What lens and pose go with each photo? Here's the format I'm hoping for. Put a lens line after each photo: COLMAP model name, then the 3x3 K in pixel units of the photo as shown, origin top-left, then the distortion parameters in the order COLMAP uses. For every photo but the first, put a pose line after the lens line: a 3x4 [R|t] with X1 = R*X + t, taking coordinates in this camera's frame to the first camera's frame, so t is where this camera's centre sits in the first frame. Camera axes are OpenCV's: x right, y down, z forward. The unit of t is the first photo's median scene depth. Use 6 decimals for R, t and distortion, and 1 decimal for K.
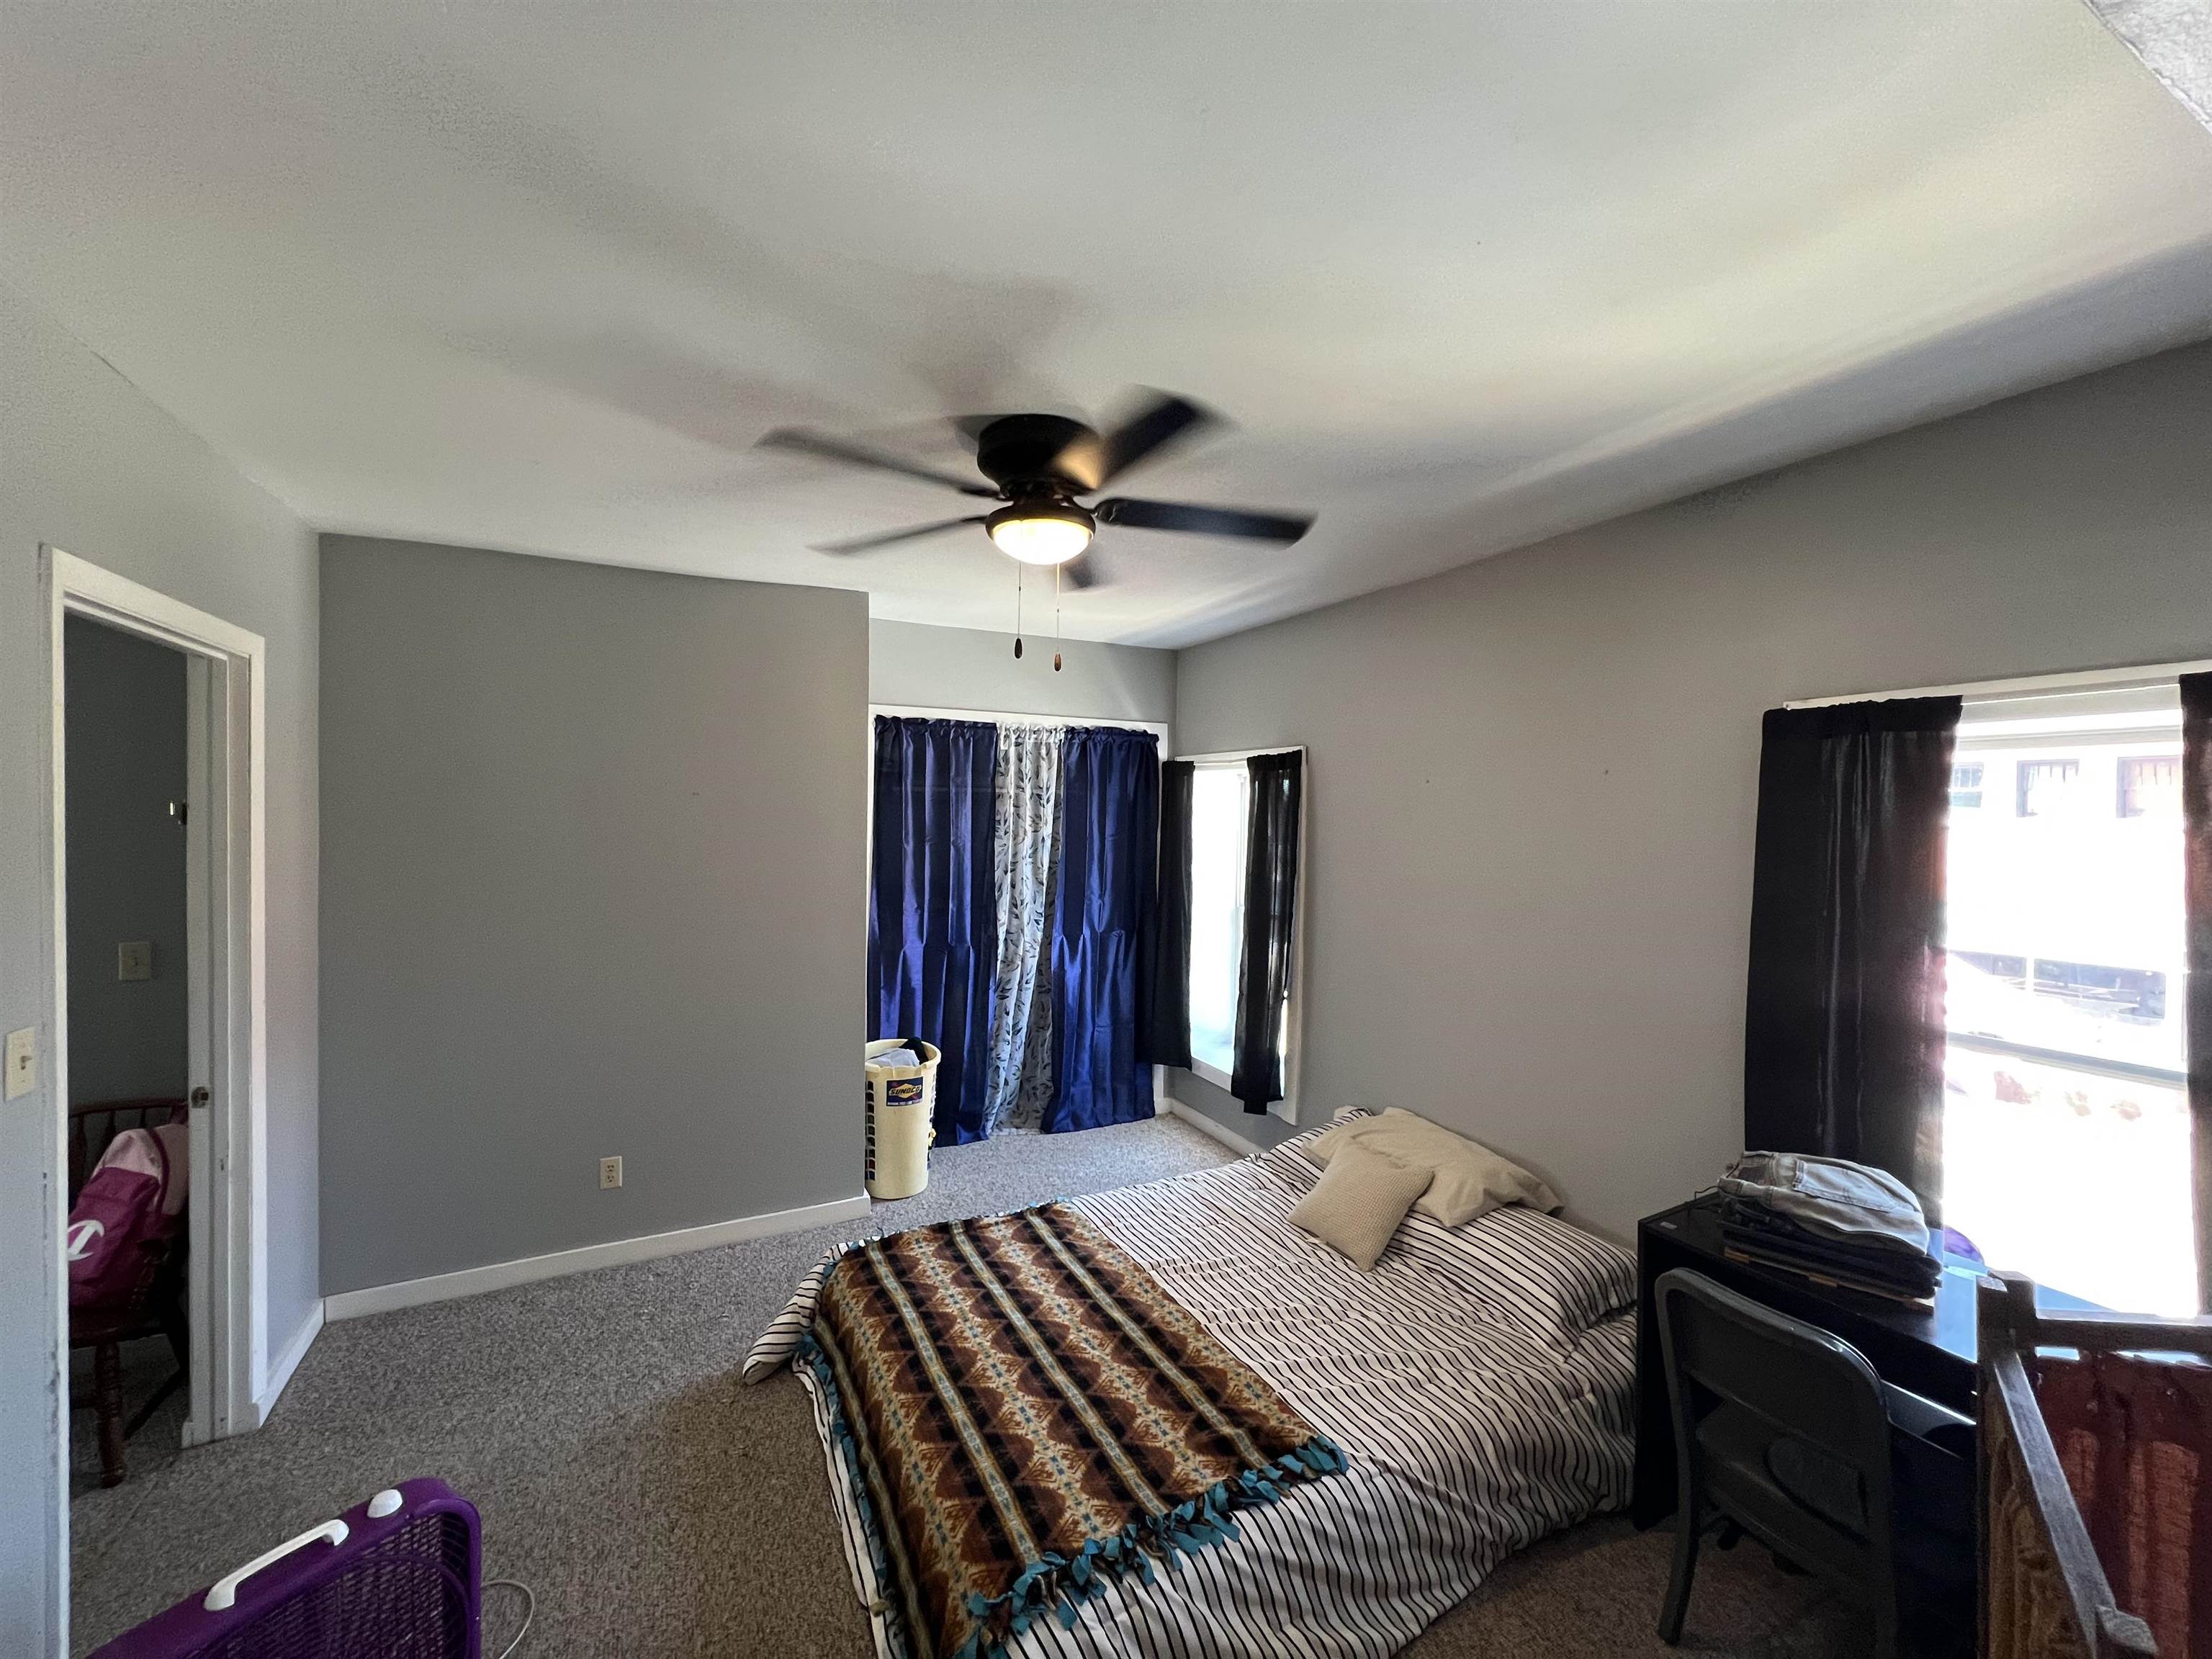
lens RADIAL K [[891.9, 0, 1102.4], [0, 891.9, 822.7], [0, 0, 1]] dist [-0.001826, -0.000087]
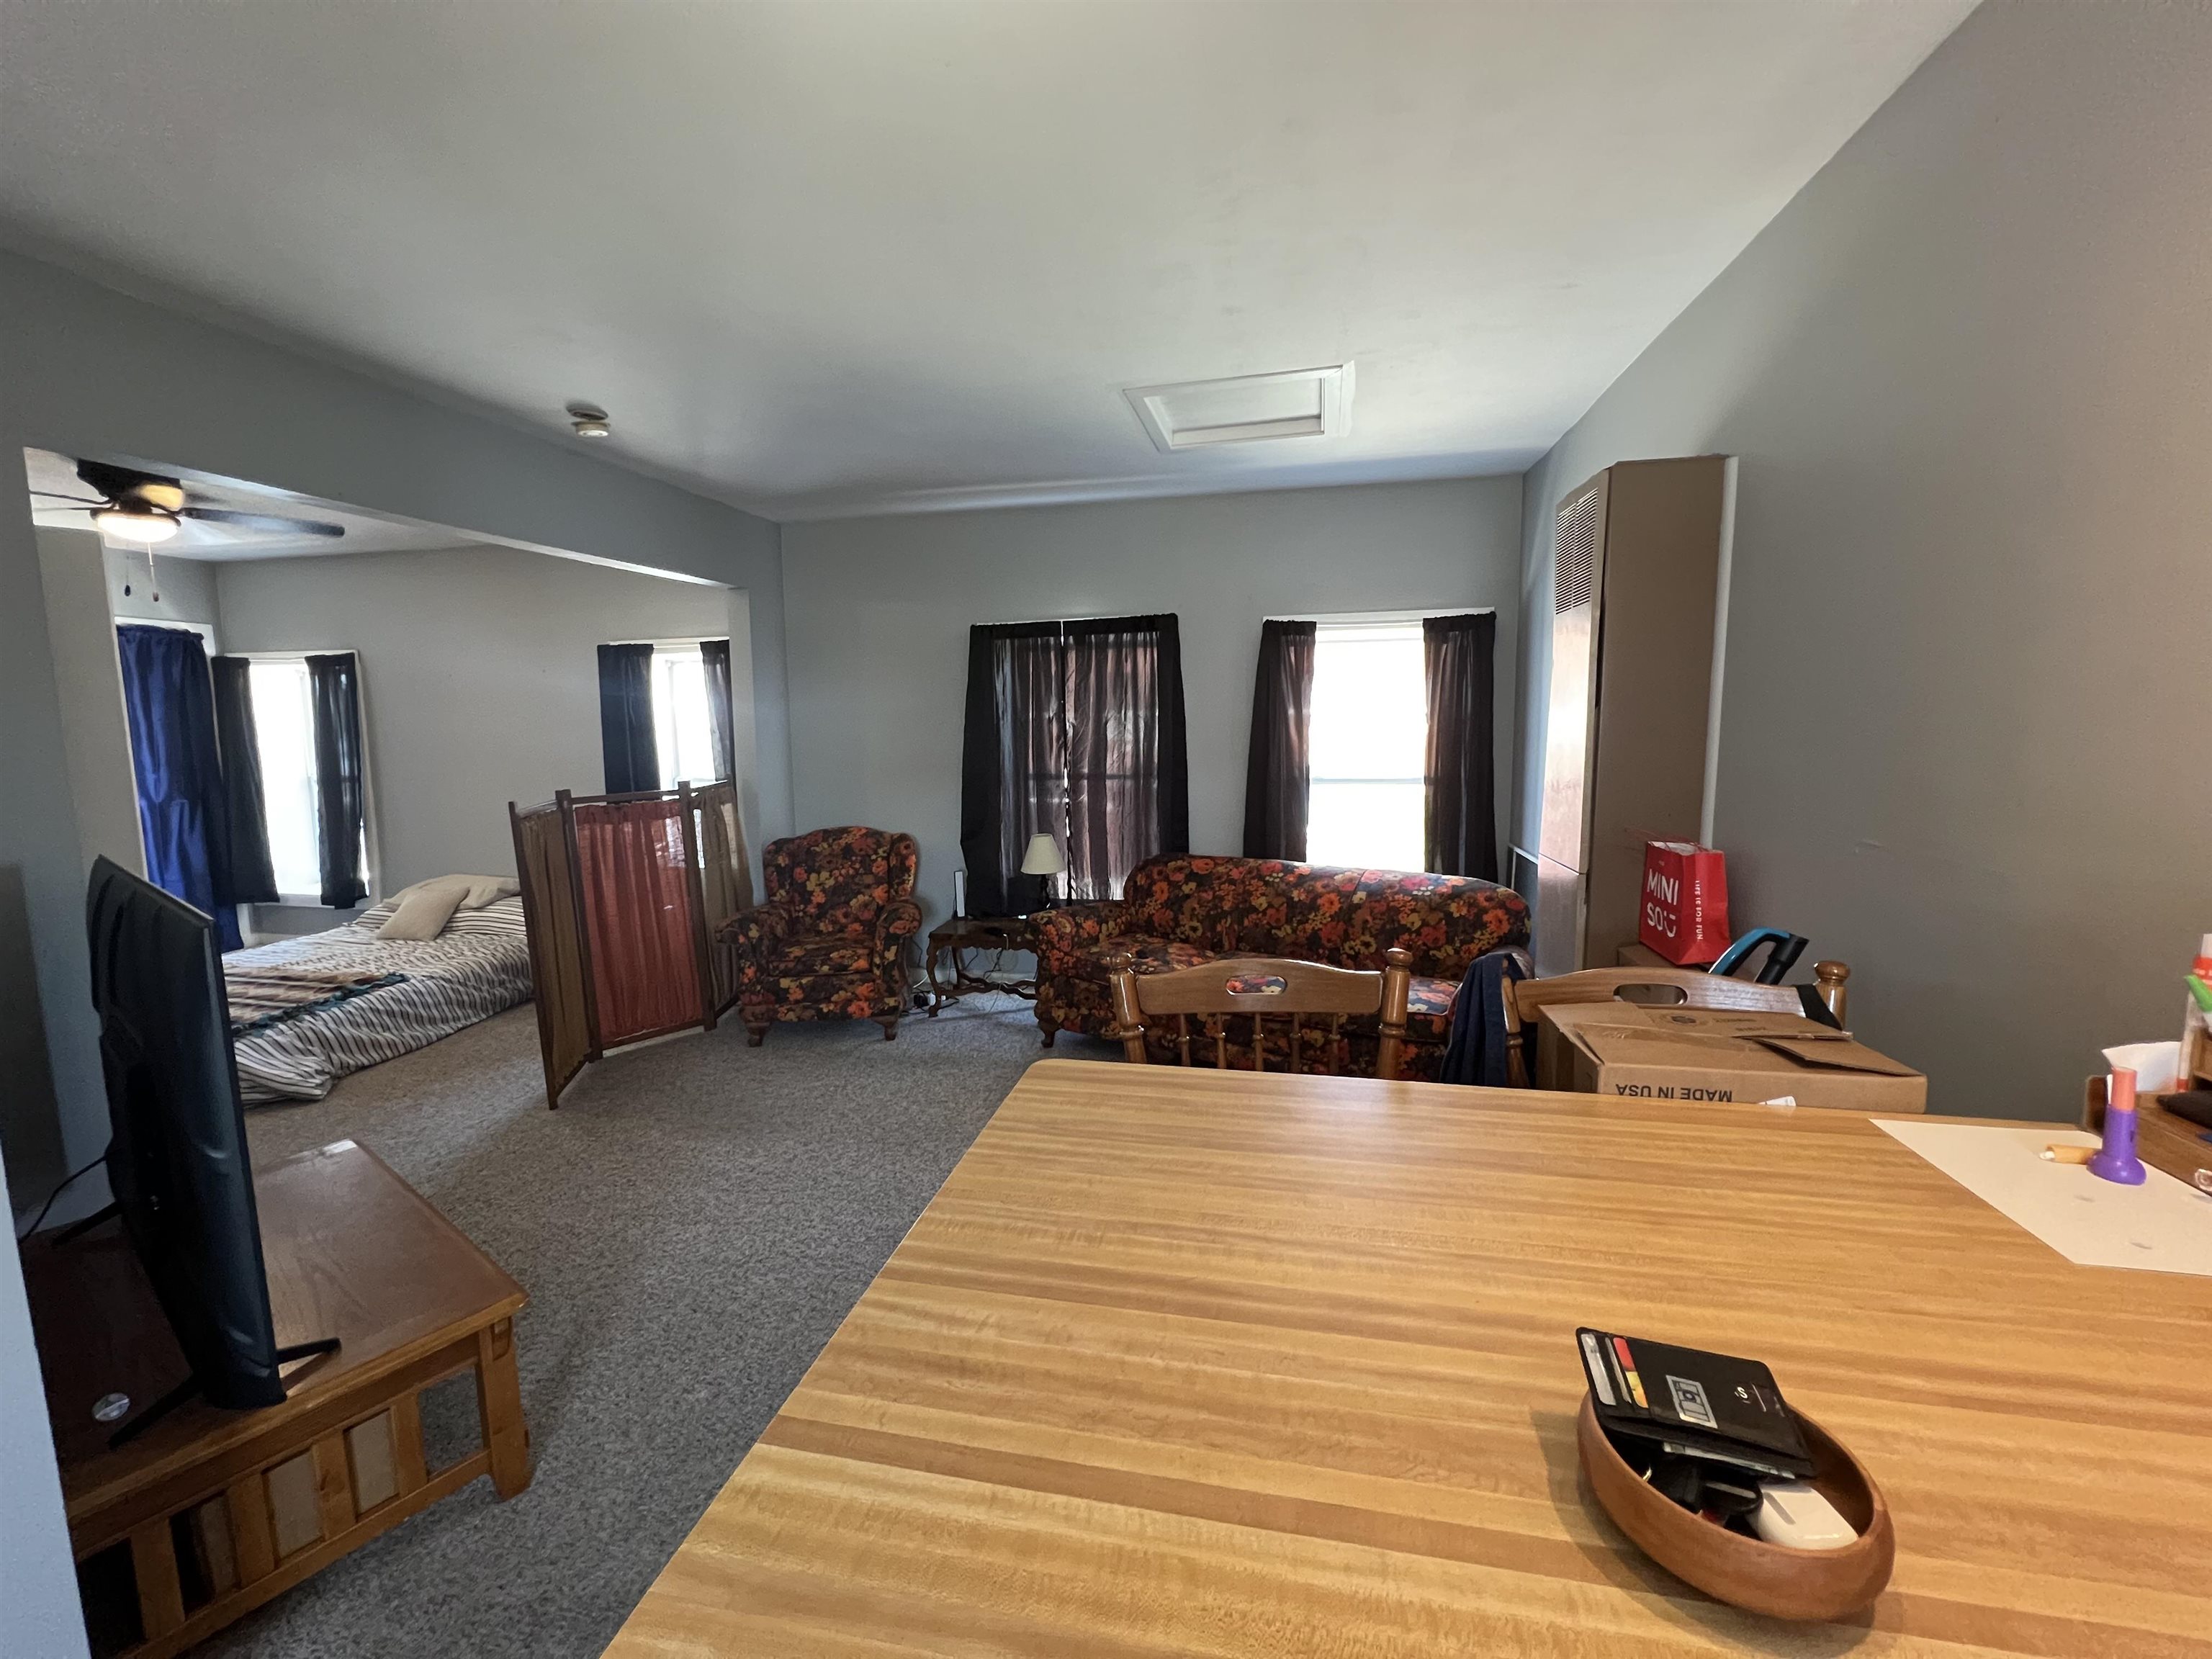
lens RADIAL K [[891.9, 0, 1101.6], [0, 891.9, 831.0], [0, 0, 1]] dist [-0.001826, -0.000087]
pose [[0.628525, -0.107664, 0.770302, -0.138229], [0.025693, 0.992707, 0.117785, 0.058051], [-0.777365, -0.054240, 0.626707, -0.755530]]
